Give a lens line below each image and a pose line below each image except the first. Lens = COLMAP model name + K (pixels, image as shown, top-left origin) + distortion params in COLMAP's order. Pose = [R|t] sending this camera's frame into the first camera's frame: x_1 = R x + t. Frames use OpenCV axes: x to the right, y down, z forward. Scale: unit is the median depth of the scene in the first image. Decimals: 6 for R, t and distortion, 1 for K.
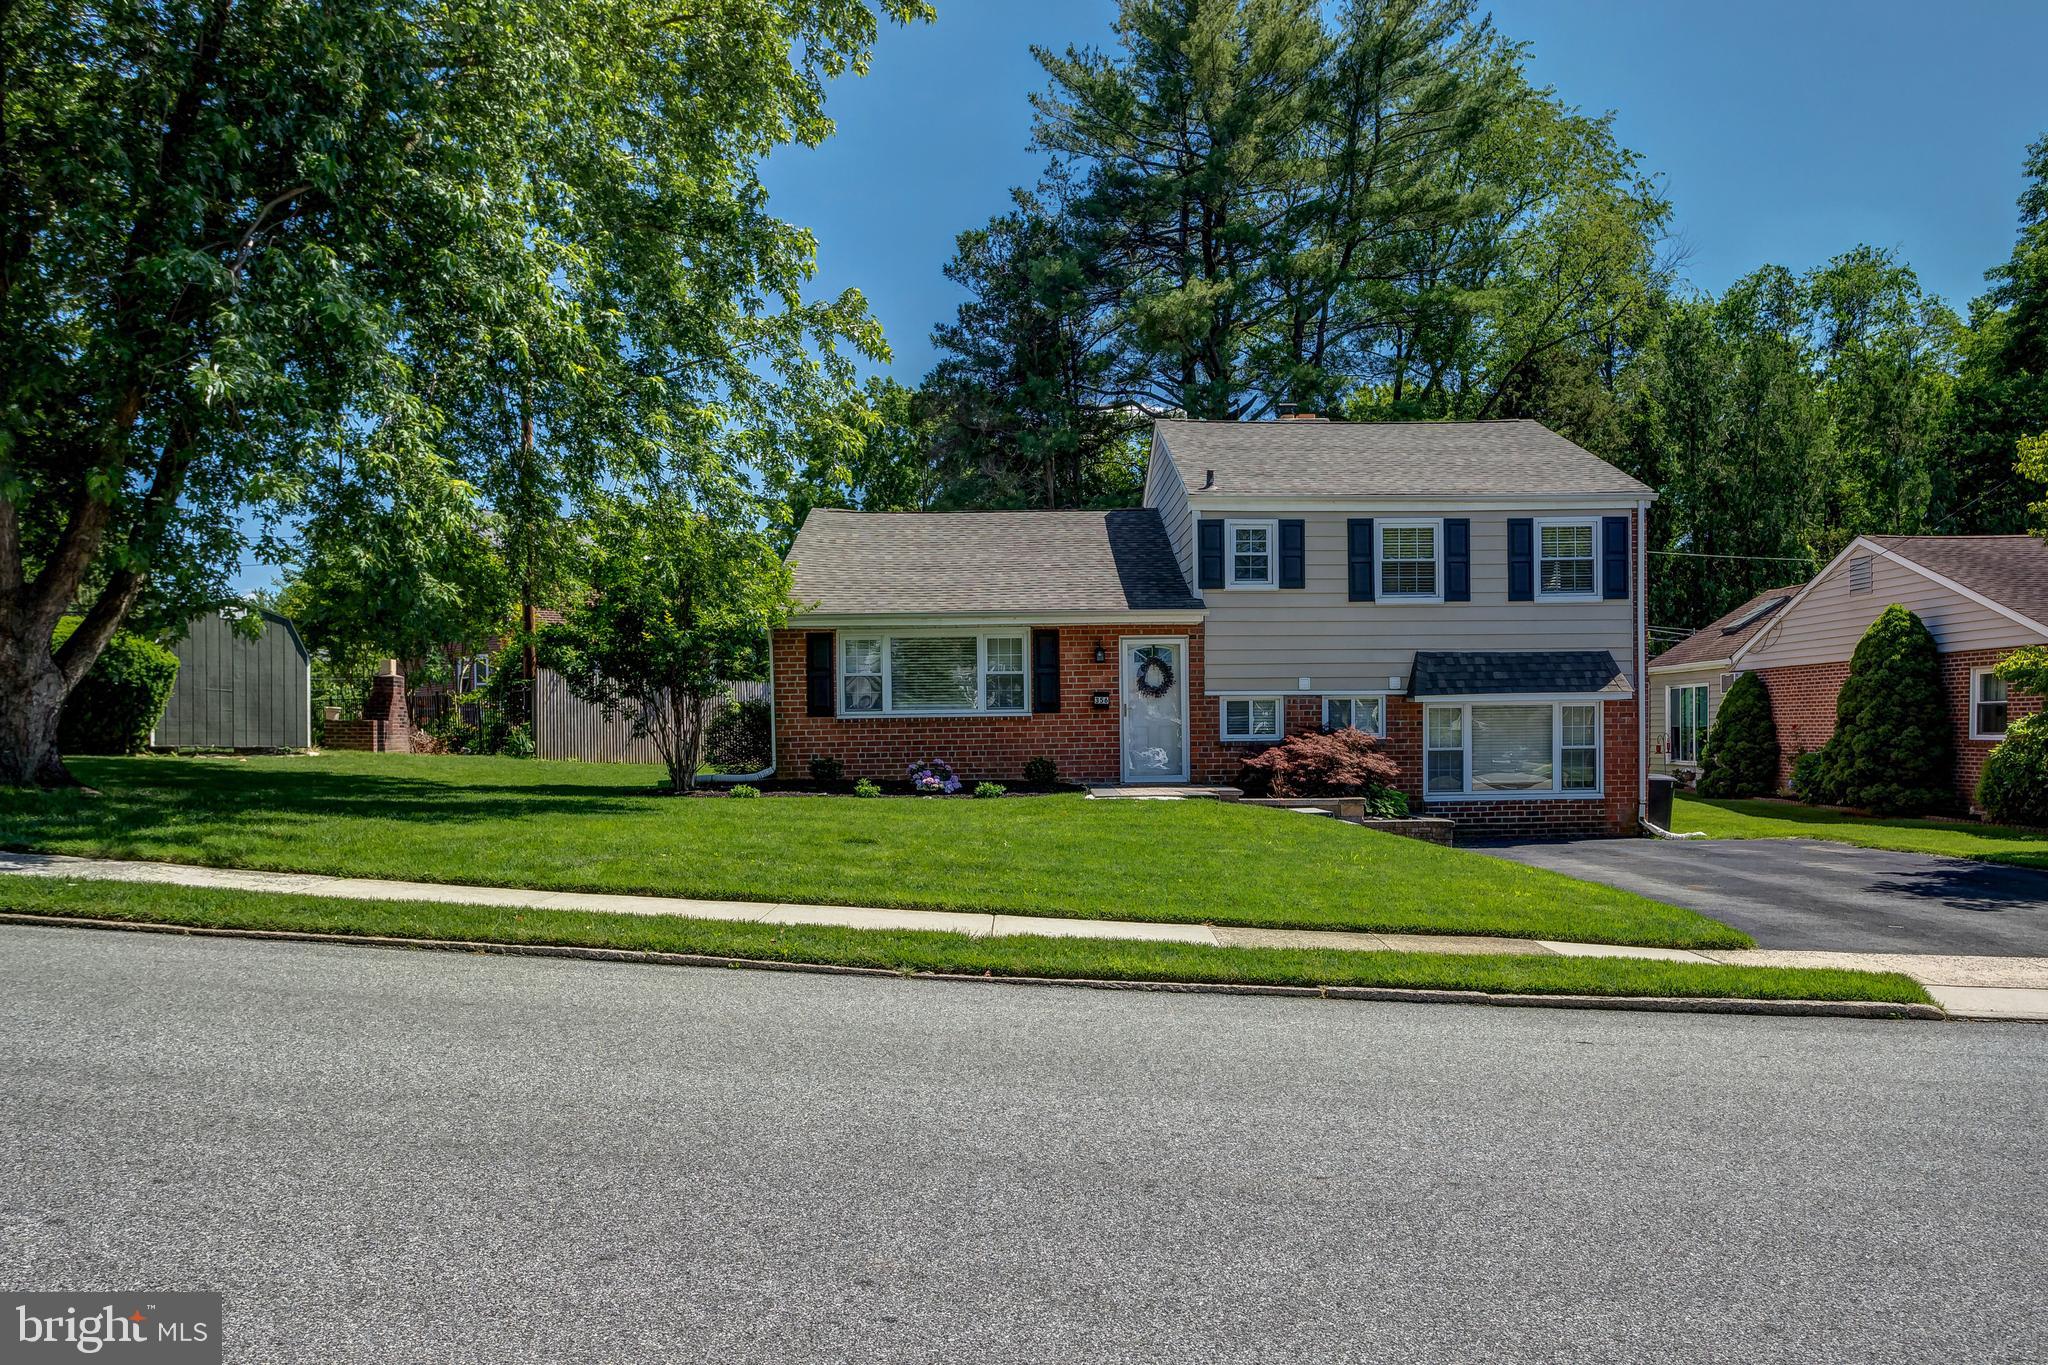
lens RADIAL K [[1588.3, 0, 1023.9], [0, 1588.3, 787.6], [0, 0, 1]] dist [0.001415, 0.000701]
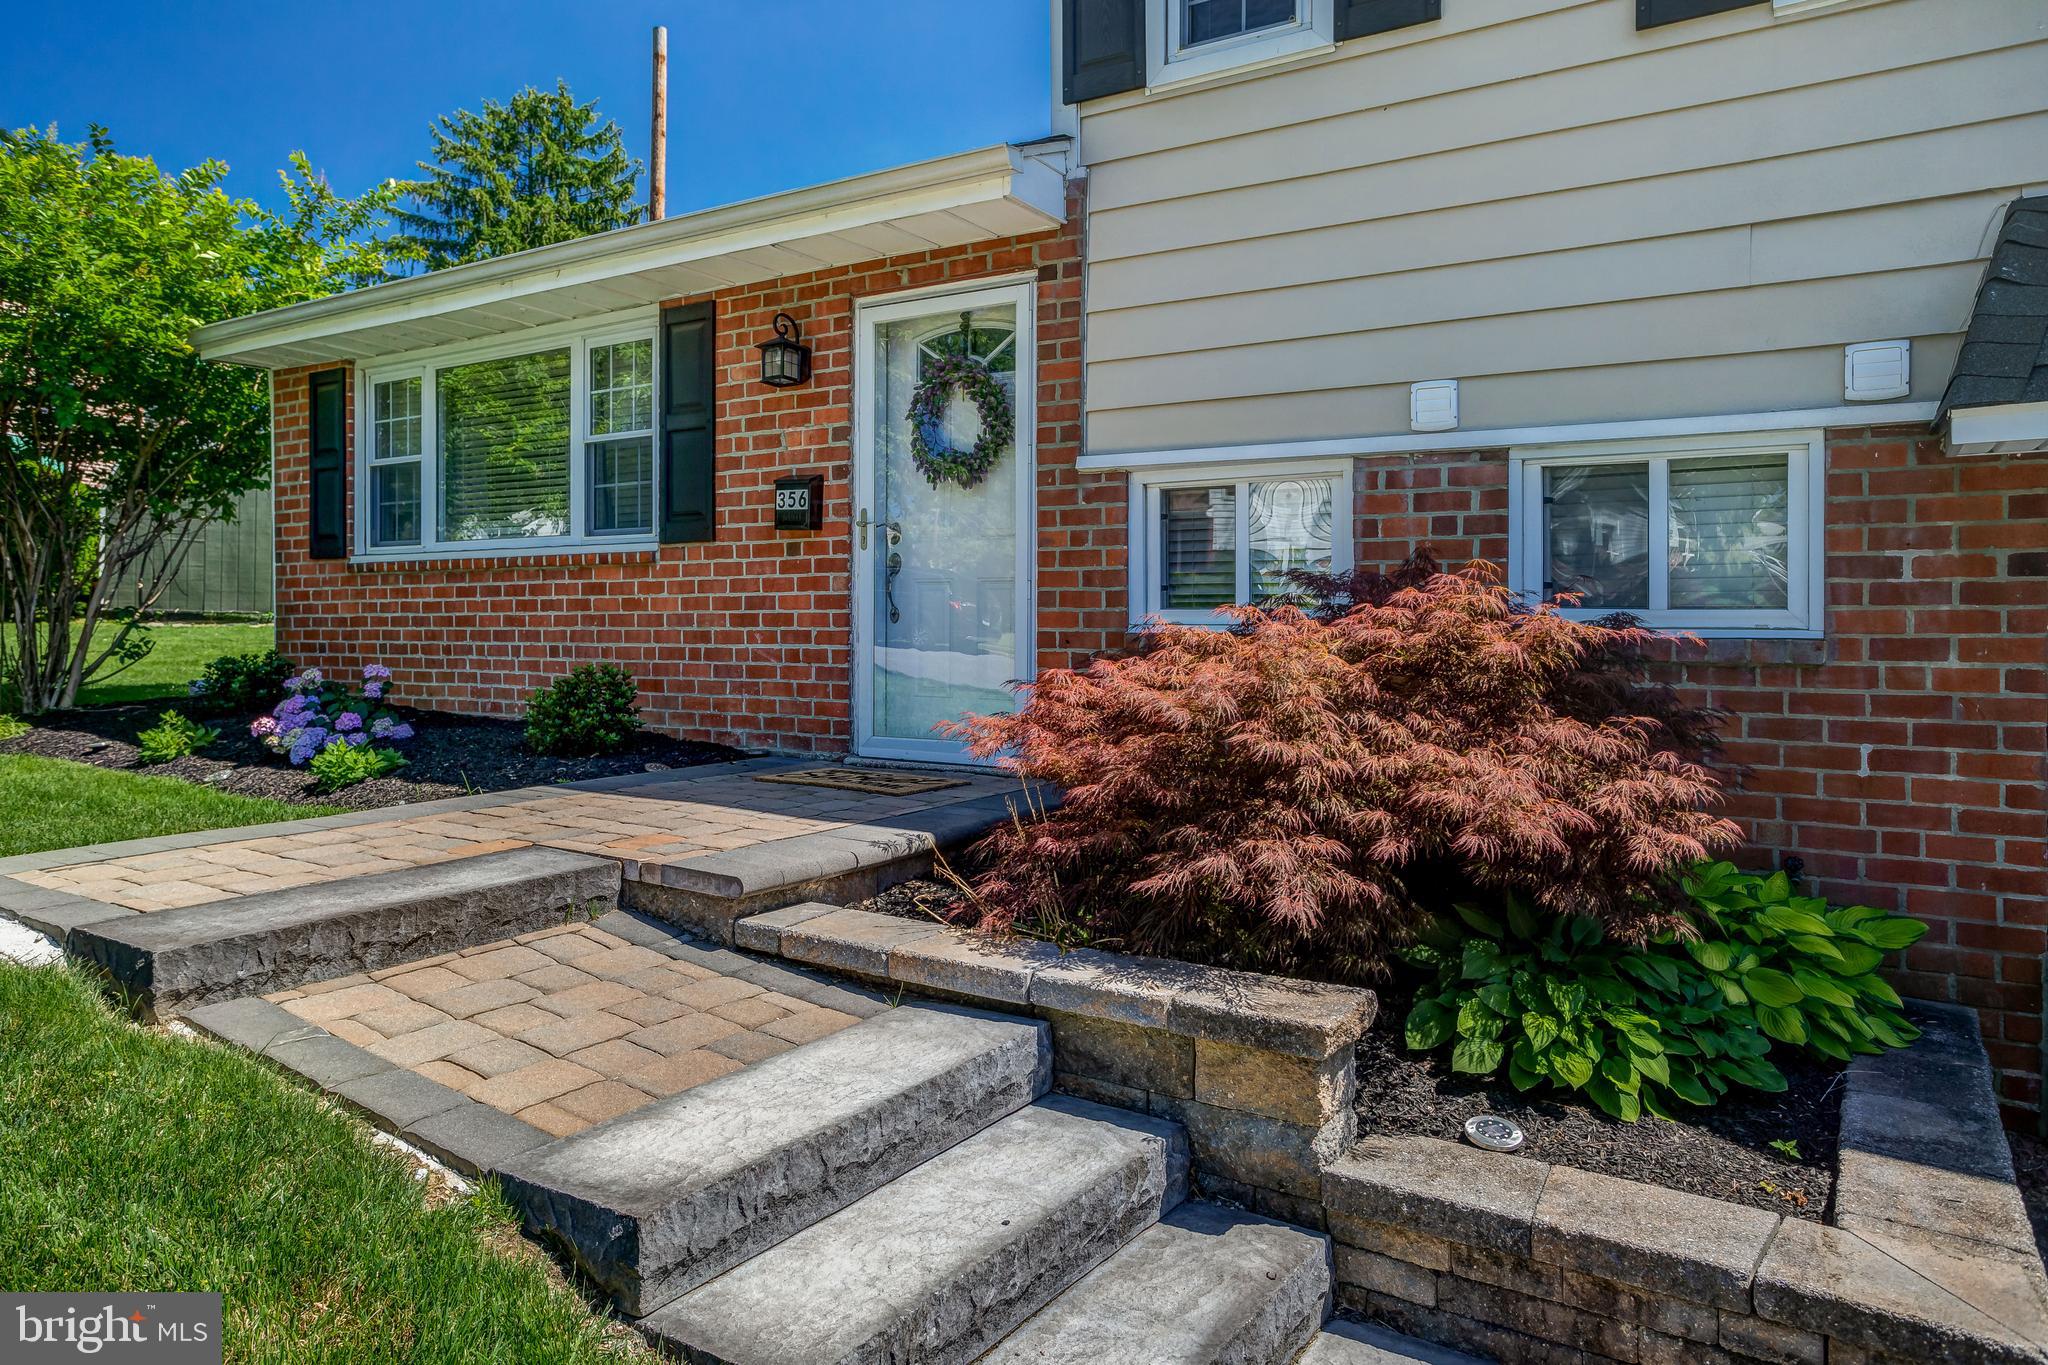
lens RADIAL K [[1399.3, 0, 968.8], [0, 1399.3, 621.8], [0, 0, 1]] dist [0.000089, 0.003940]
pose [[0.804525, 0.016663, -0.593685, 0.247794], [-0.027420, 0.999583, -0.009103, -0.028049], [0.593285, 0.023602, 0.804646, 0.784738]]
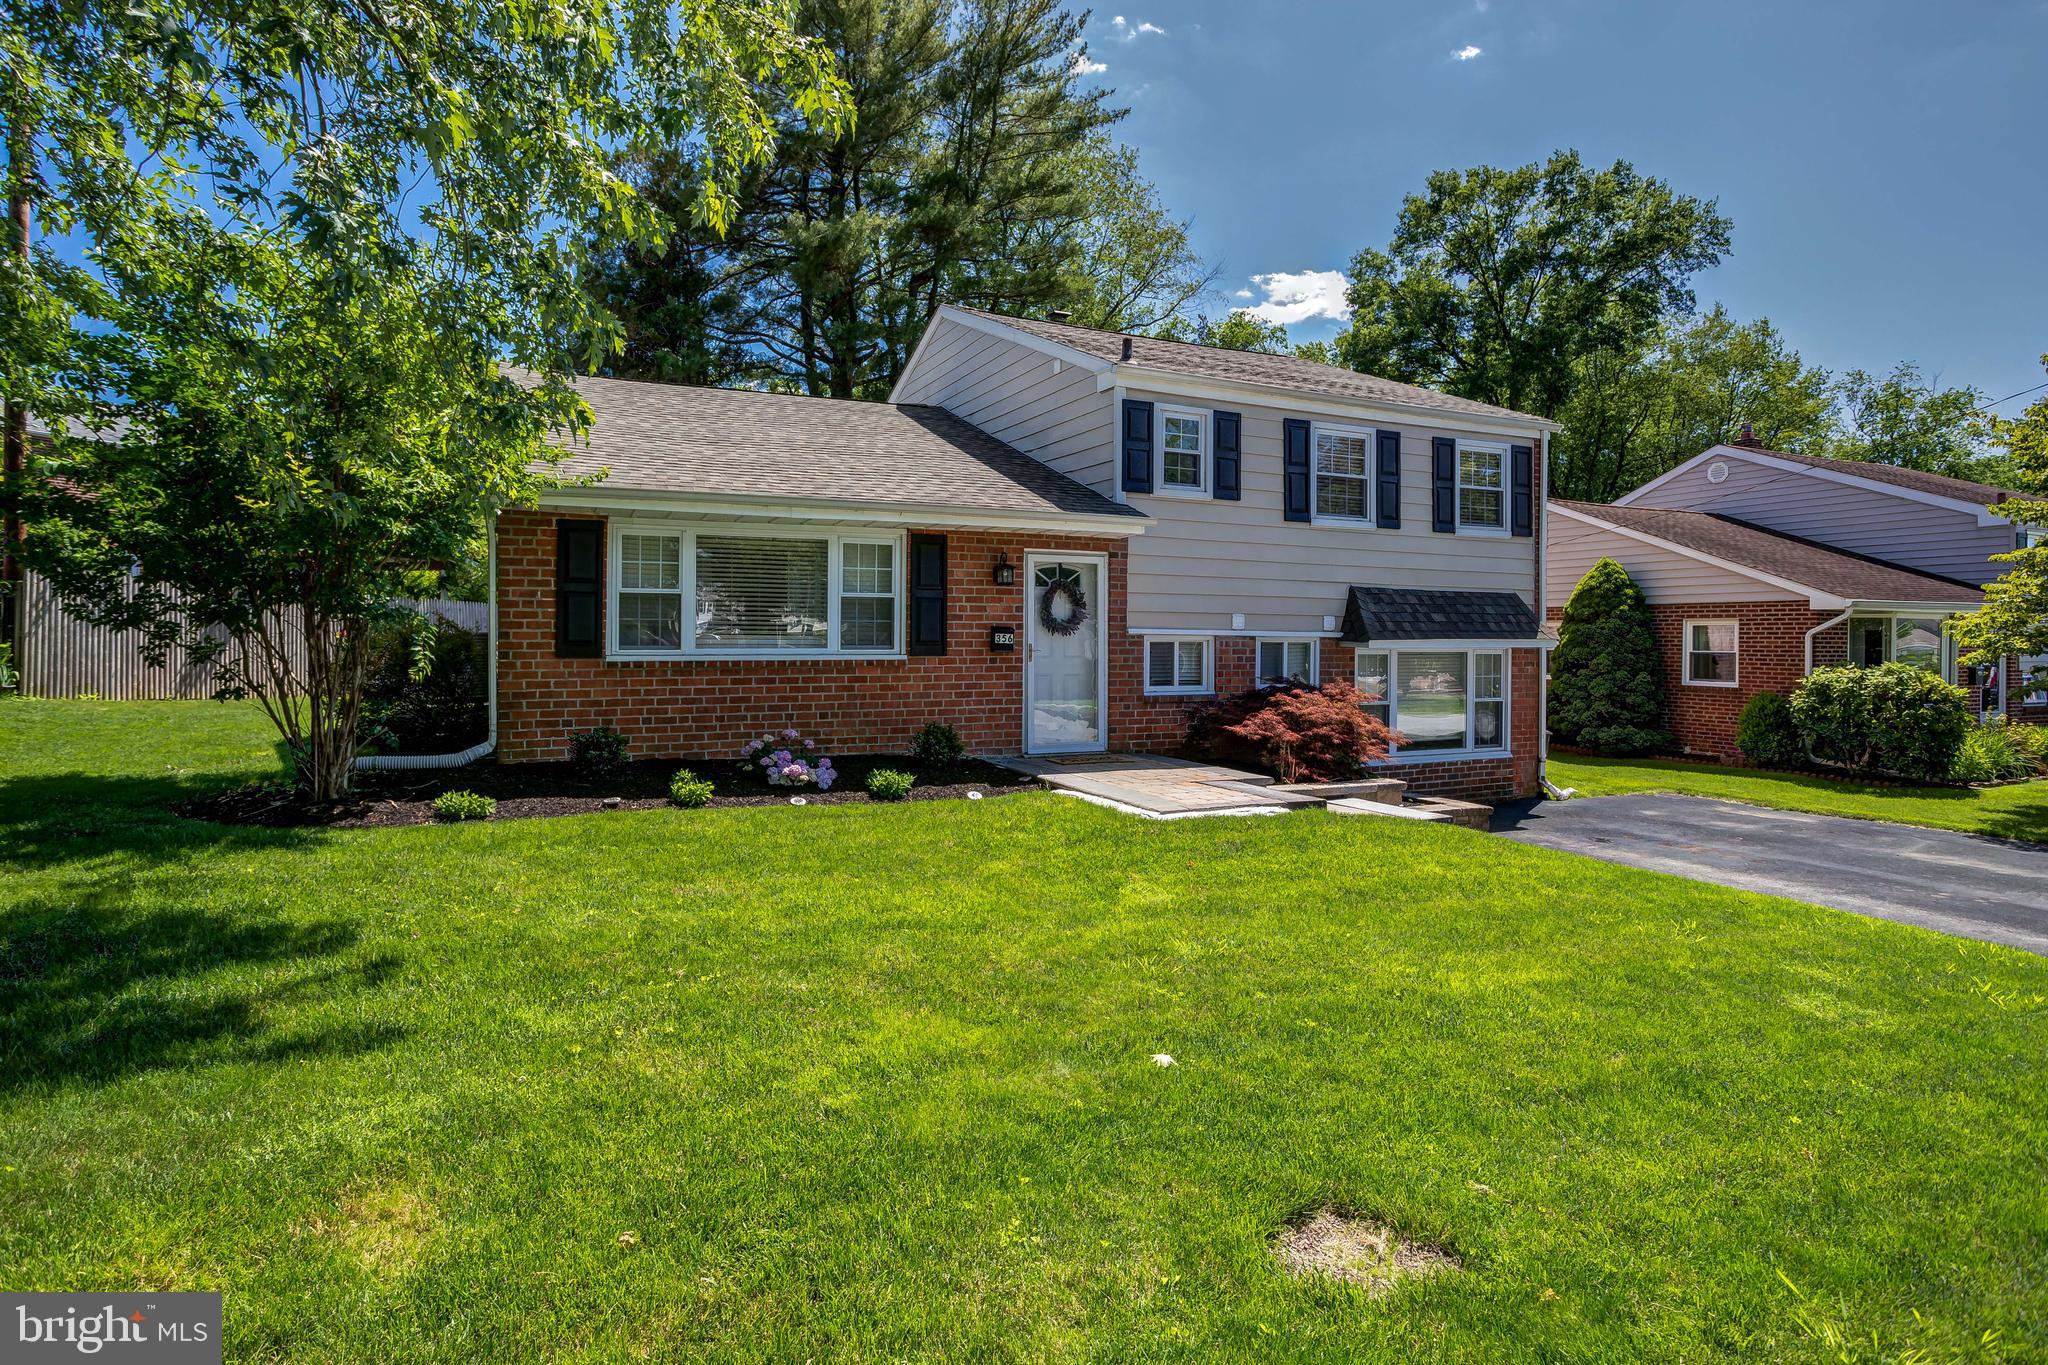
lens RADIAL K [[1126.4, 0, 1027.2], [0, 1126.4, 650.8], [0, 0, 1]] dist [-0.039610, 0.038154]
pose [[0.915490, 0.013468, 0.402114, -0.141627], [-0.004070, 0.999698, -0.024218, -0.037183], [-0.402319, 0.020535, 0.915269, 0.534546]]
